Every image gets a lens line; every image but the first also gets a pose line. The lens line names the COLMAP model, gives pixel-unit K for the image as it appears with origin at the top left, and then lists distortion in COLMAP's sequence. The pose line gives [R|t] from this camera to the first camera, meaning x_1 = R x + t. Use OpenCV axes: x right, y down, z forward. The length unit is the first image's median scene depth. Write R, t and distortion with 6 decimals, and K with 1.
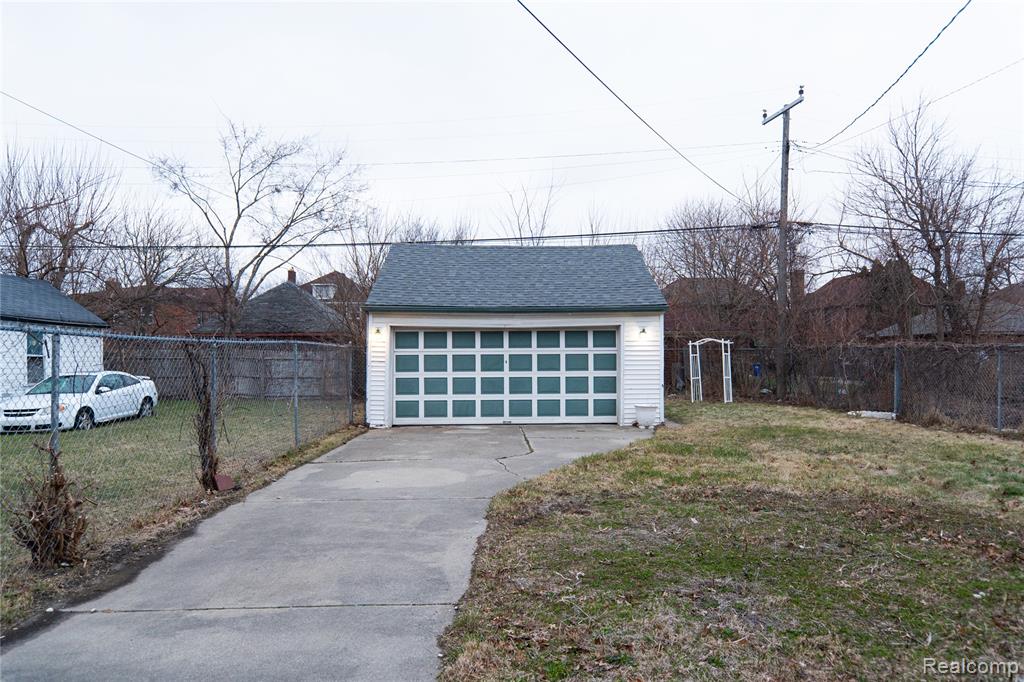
lens RADIAL K [[709.4, 0, 512.0], [0, 709.4, 341.0], [0, 0, 1]] dist [0.005094, 0.001056]
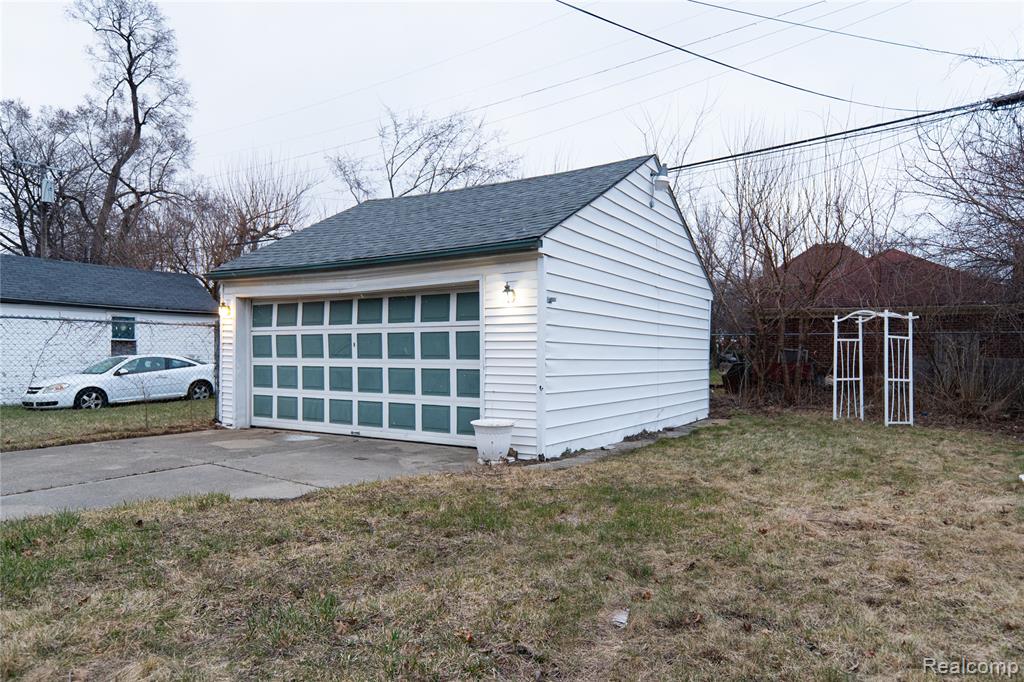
lens RADIAL K [[651.7, 0, 512.1], [0, 651.7, 356.6], [0, 0, 1]] dist [0.003089, 0.000595]
pose [[0.830420, 0.011792, -0.557014, 0.463661], [0.004951, 0.999580, 0.028541, 0.023976], [0.557117, -0.026458, 0.830013, 0.566972]]
